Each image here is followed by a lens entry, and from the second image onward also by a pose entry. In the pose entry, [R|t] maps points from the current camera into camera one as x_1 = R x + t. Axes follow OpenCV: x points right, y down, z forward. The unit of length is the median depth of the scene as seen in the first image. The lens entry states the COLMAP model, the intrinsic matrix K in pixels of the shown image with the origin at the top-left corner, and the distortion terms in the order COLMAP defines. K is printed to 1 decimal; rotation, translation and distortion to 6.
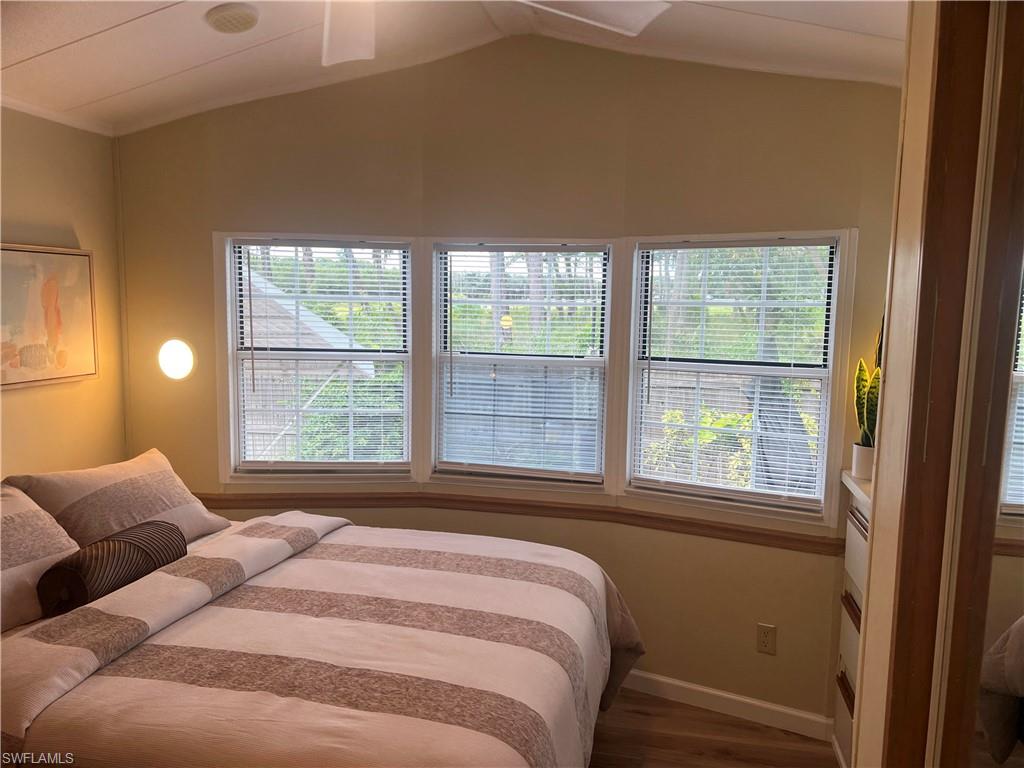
lens RADIAL K [[772.0, 0, 515.3], [0, 772.0, 385.8], [0, 0, 1]] dist [0.056293, -0.058928]
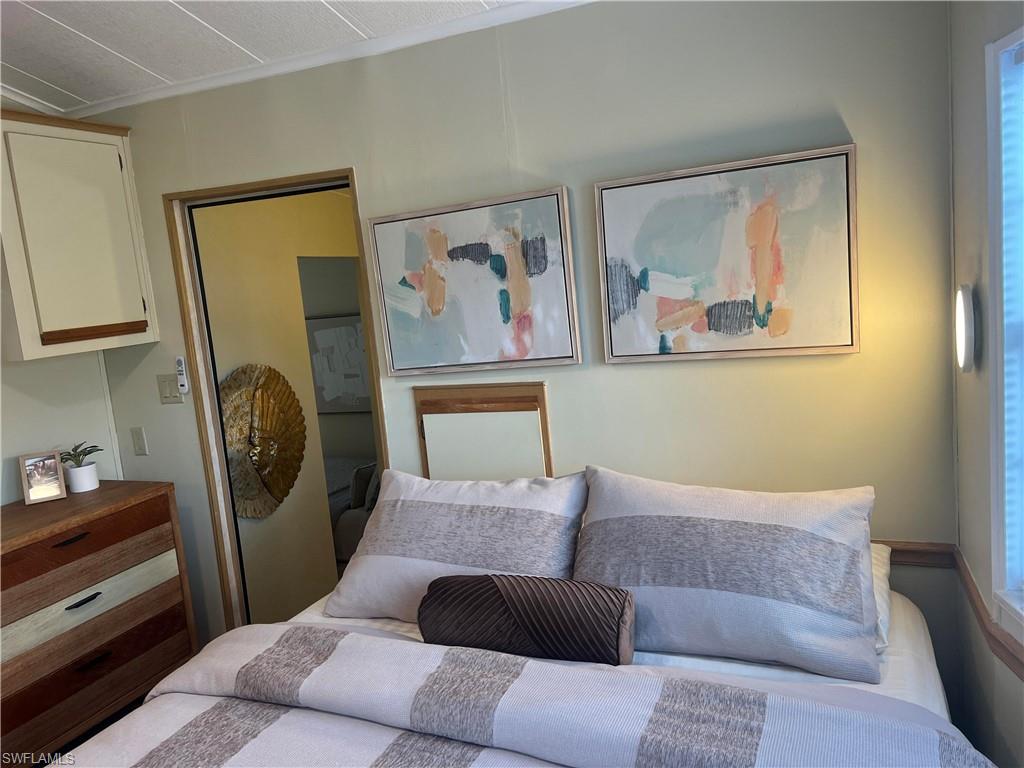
lens RADIAL K [[772.0, 0, 506.2], [0, 772.0, 380.2], [0, 0, 1]] dist [0.056293, -0.058928]
pose [[-0.200461, 0.134991, -0.970357, 0.134795], [-0.020842, 0.989650, 0.141981, -0.076937], [0.979480, 0.048686, -0.195573, 0.925908]]
